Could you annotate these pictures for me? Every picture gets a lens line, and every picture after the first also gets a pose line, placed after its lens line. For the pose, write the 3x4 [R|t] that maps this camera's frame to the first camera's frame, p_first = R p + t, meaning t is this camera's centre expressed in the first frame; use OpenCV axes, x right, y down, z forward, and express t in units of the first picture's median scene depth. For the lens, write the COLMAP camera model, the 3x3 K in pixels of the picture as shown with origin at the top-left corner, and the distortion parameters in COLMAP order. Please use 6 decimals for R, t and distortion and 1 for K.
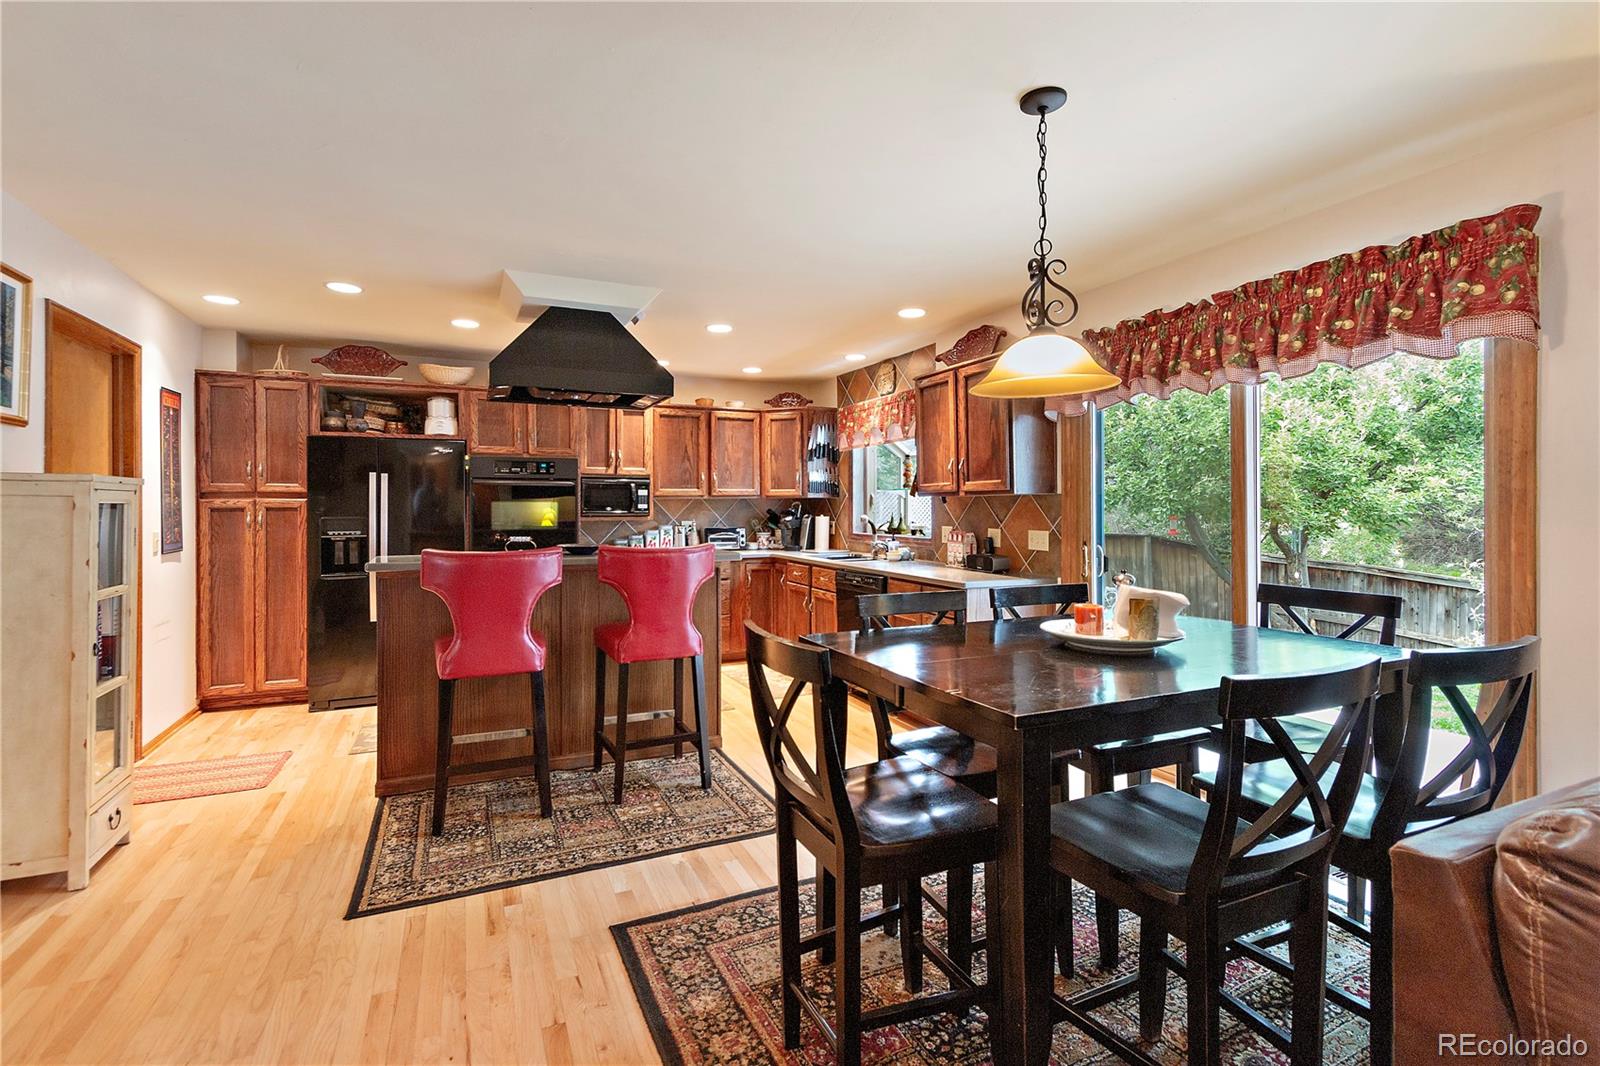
lens RADIAL K [[744.1, 0, 788.1], [0, 744.1, 508.8], [0, 0, 1]] dist [0.007520, -0.002772]
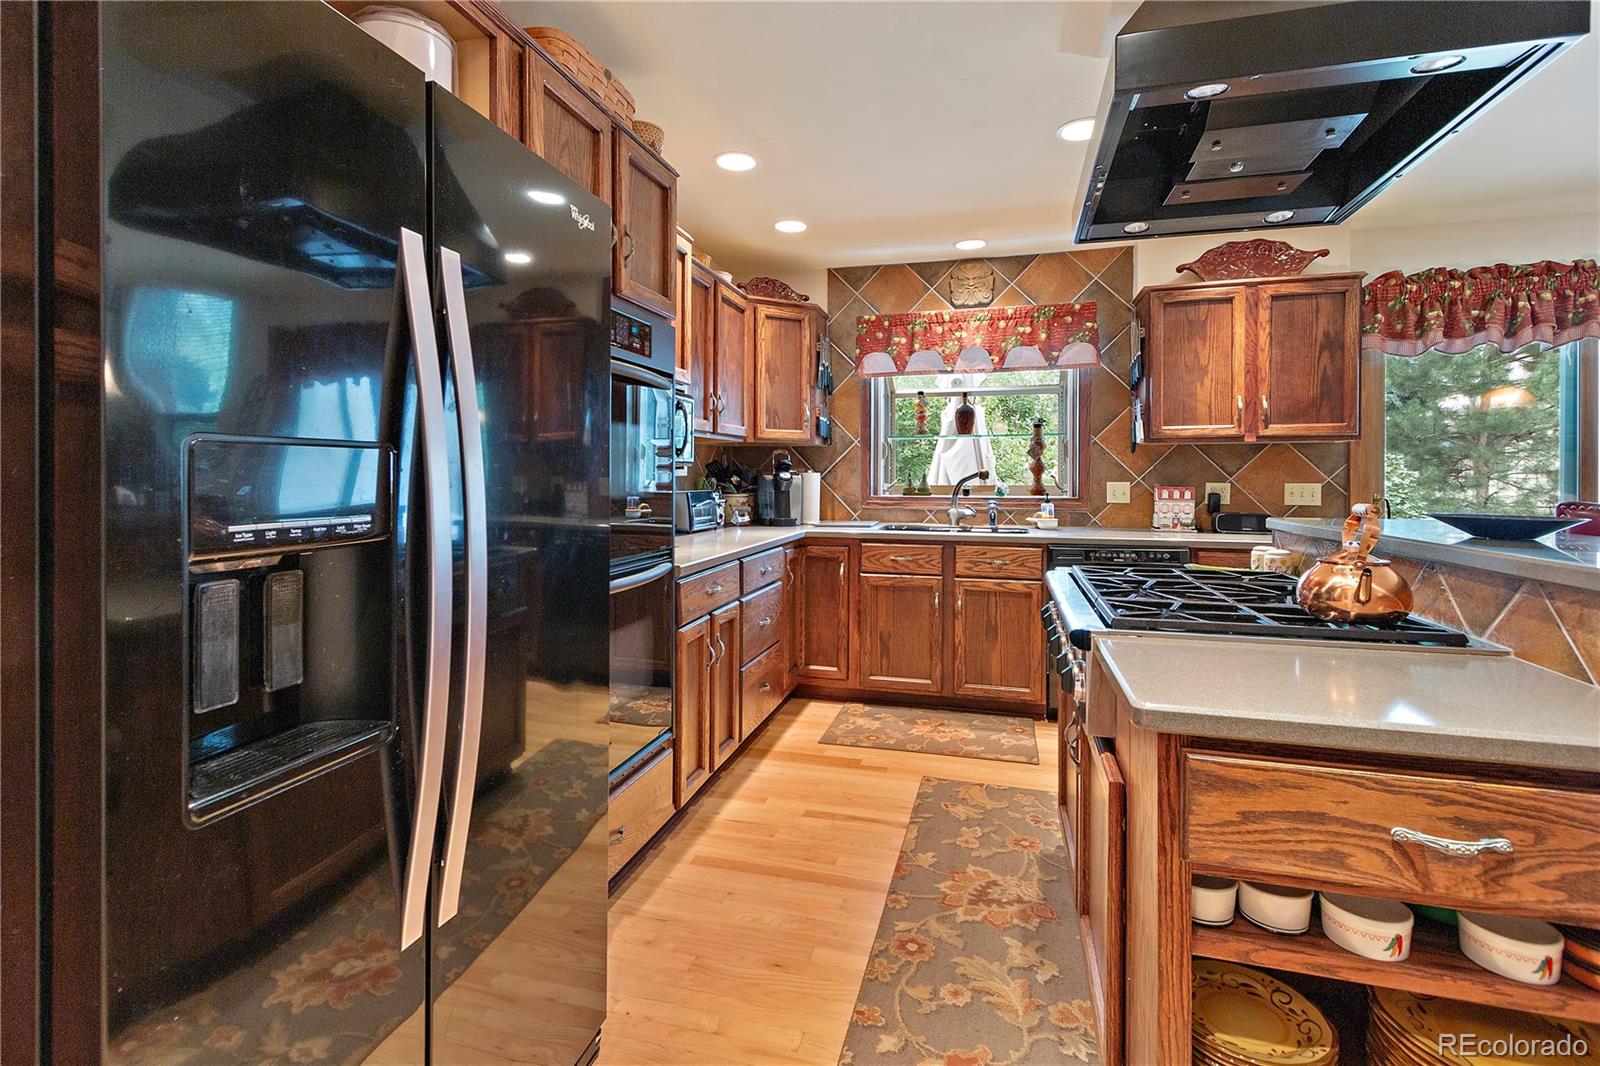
lens RADIAL K [[744.1, 0, 786.2], [0, 744.1, 483.6], [0, 0, 1]] dist [0.007520, -0.002772]
pose [[0.638717, -0.005132, 0.769425, -0.595758], [-0.001087, 0.999971, 0.007572, 0.018300], [-0.769441, -0.005673, 0.638693, 0.721051]]
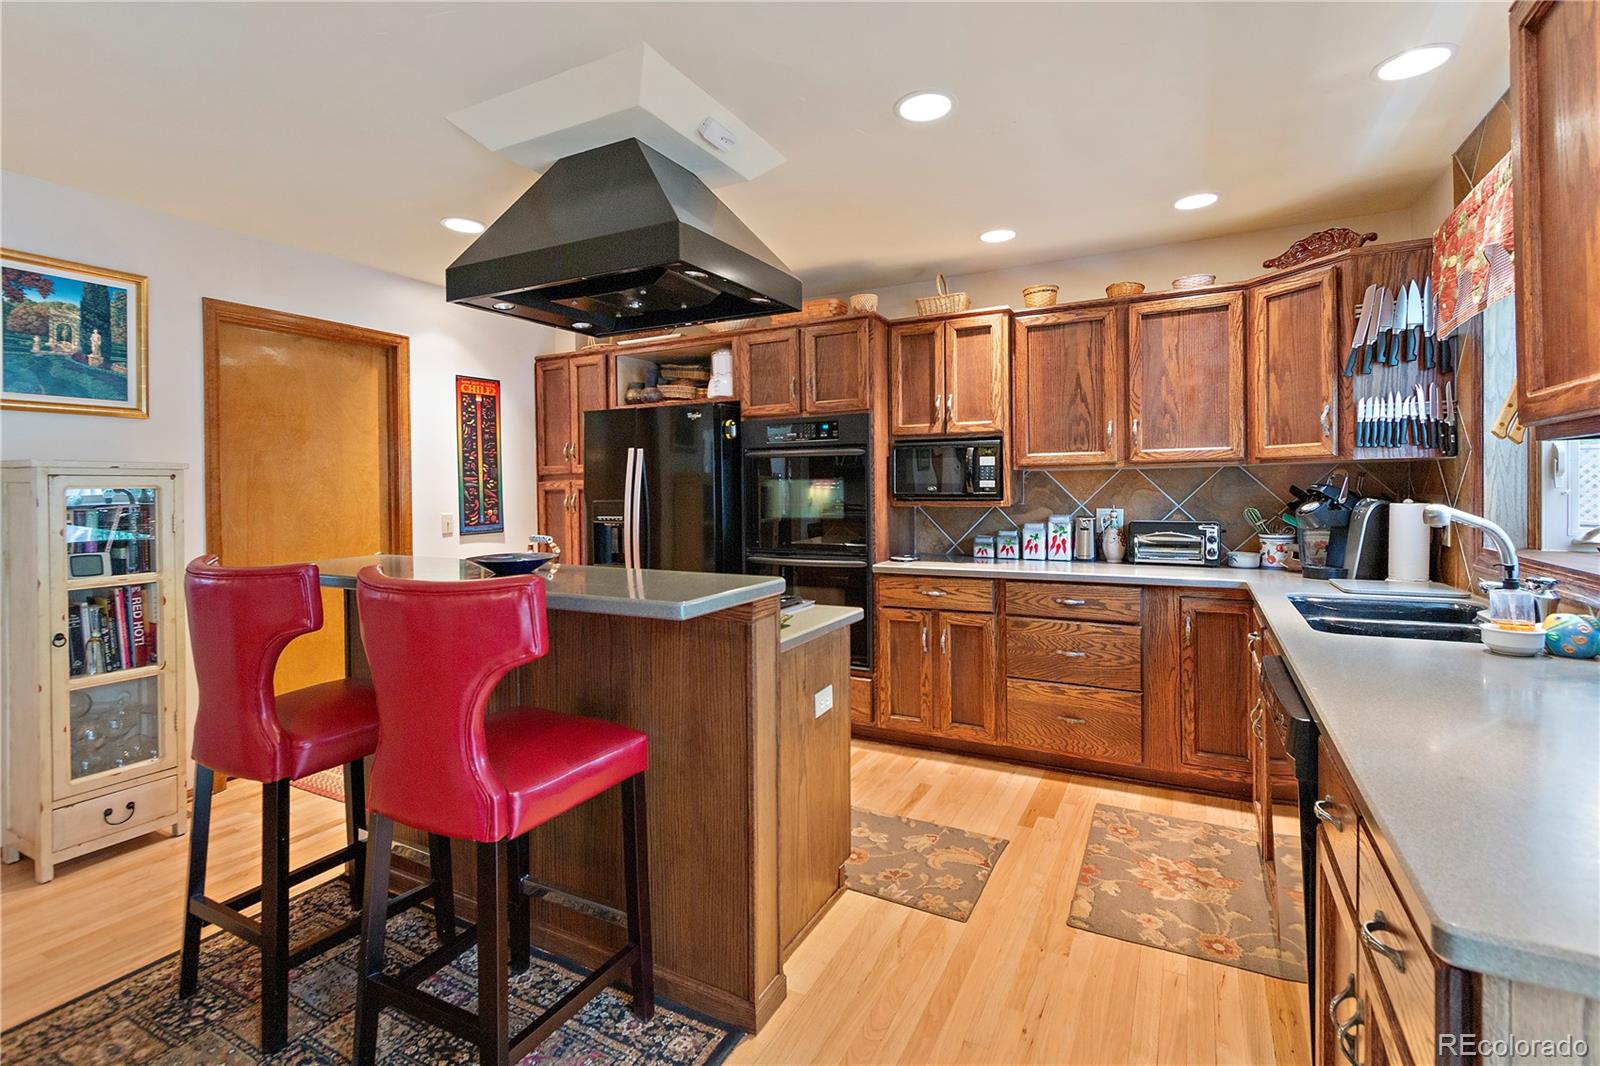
lens RADIAL K [[744.1, 0, 780.4], [0, 744.1, 492.7], [0, 0, 1]] dist [0.007520, -0.002772]
pose [[0.607691, -0.000758, -0.794173, 0.203244], [0.007759, 0.999957, 0.004983, -0.000529], [0.794136, -0.009191, 0.607671, 0.565559]]
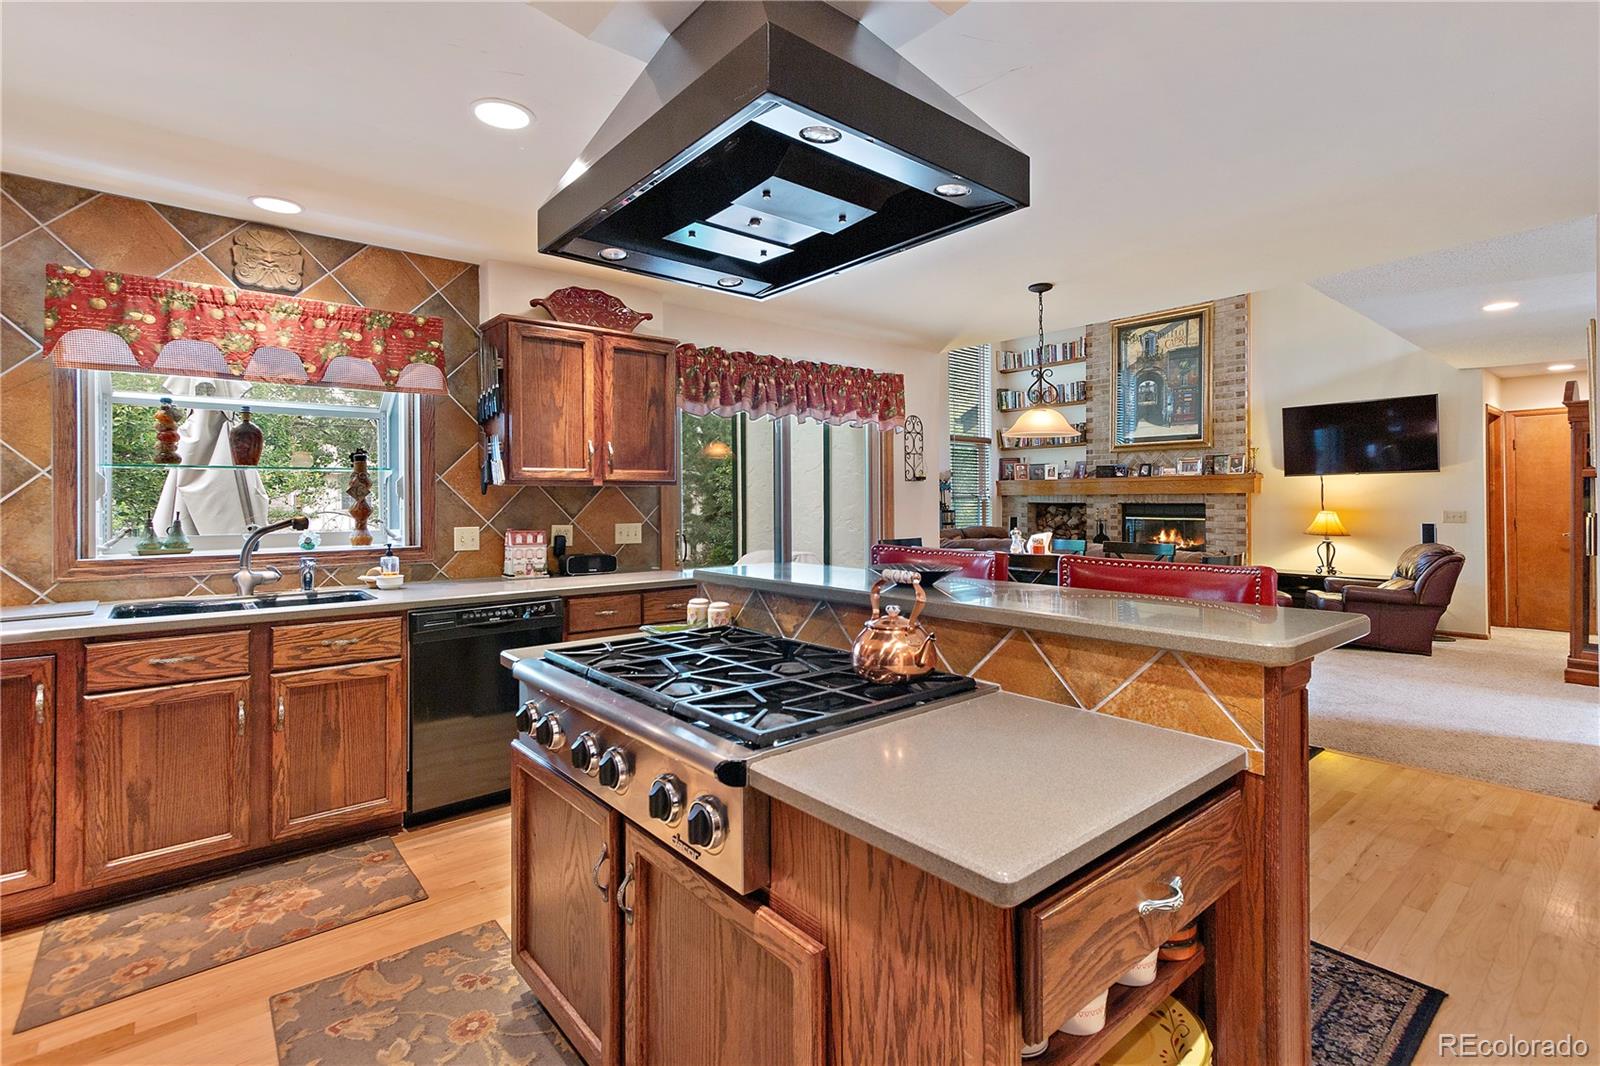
lens RADIAL K [[744.1, 0, 789.5], [0, 744.1, 501.0], [0, 0, 1]] dist [0.007520, -0.002772]
pose [[-0.279174, 0.000491, 0.960240, -0.525059], [0.007012, 0.999974, 0.001528, -0.000082], [-0.960215, 0.007160, -0.279170, 0.852362]]
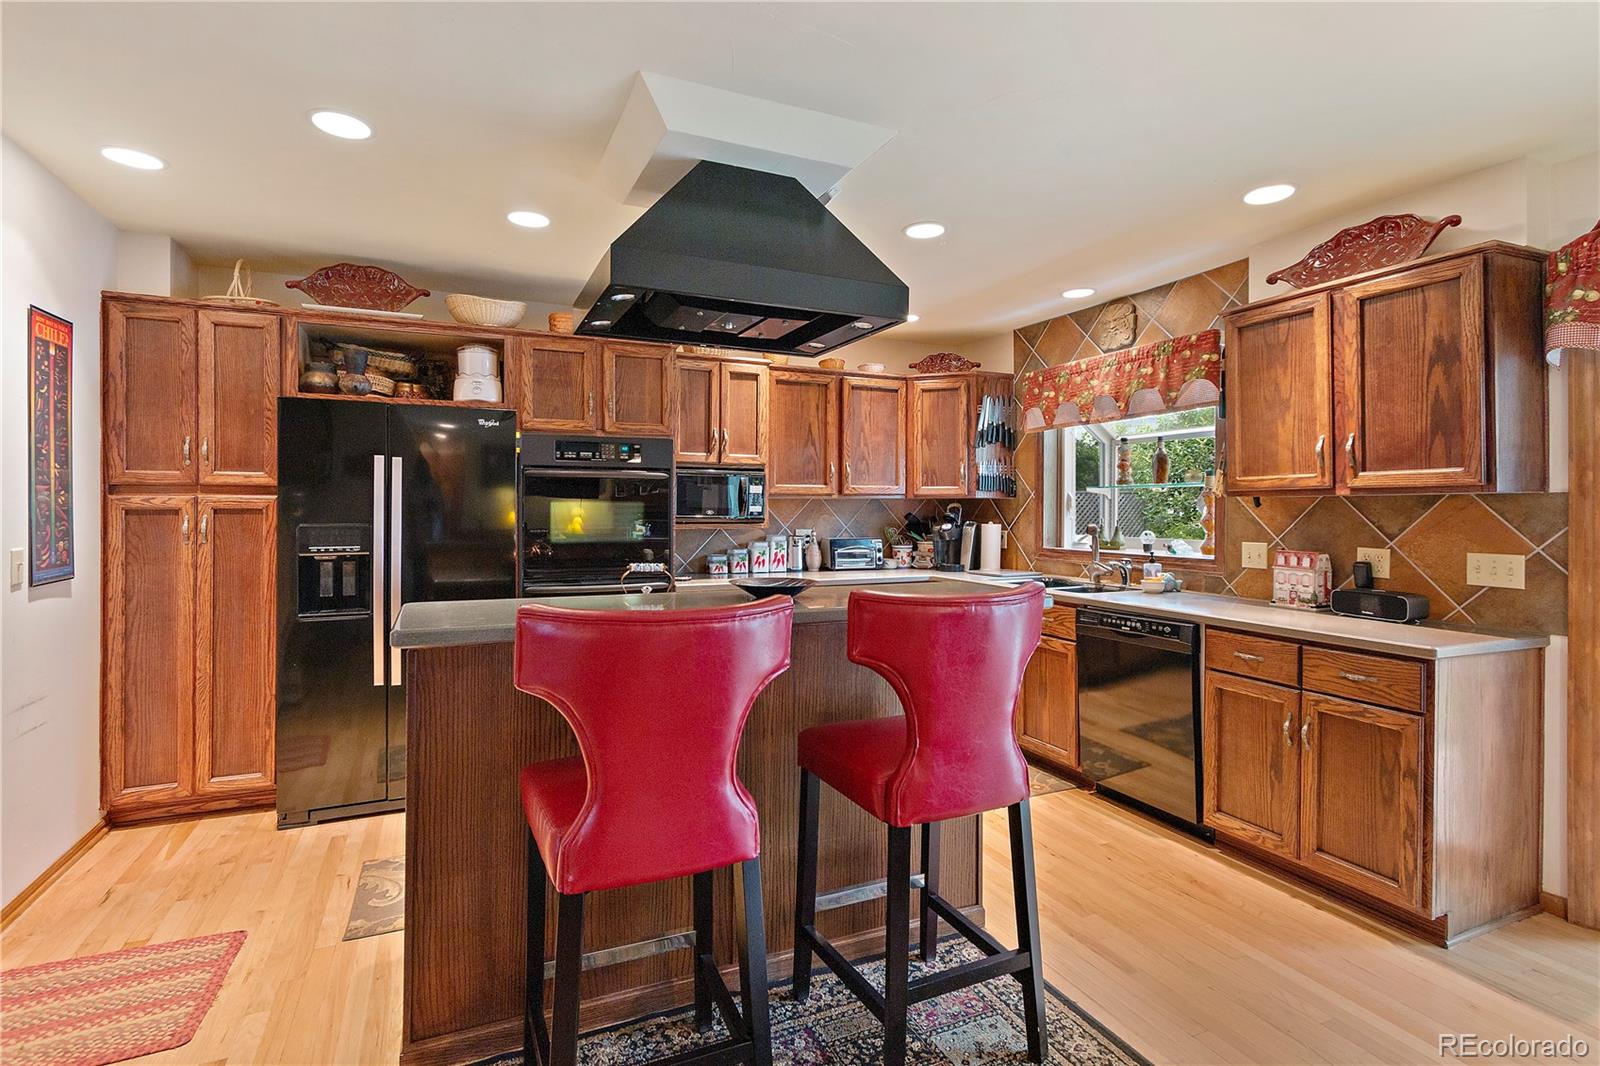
lens RADIAL K [[781.4, 0, 789.6], [0, 781.4, 508.2], [0, 0, 1]] dist [0.004798, -0.000214]
pose [[0.999986, 0.005070, -0.001292, -0.183012], [-0.005073, 0.999983, -0.002754, -0.002482], [0.001278, 0.002761, 0.999995, 0.294768]]
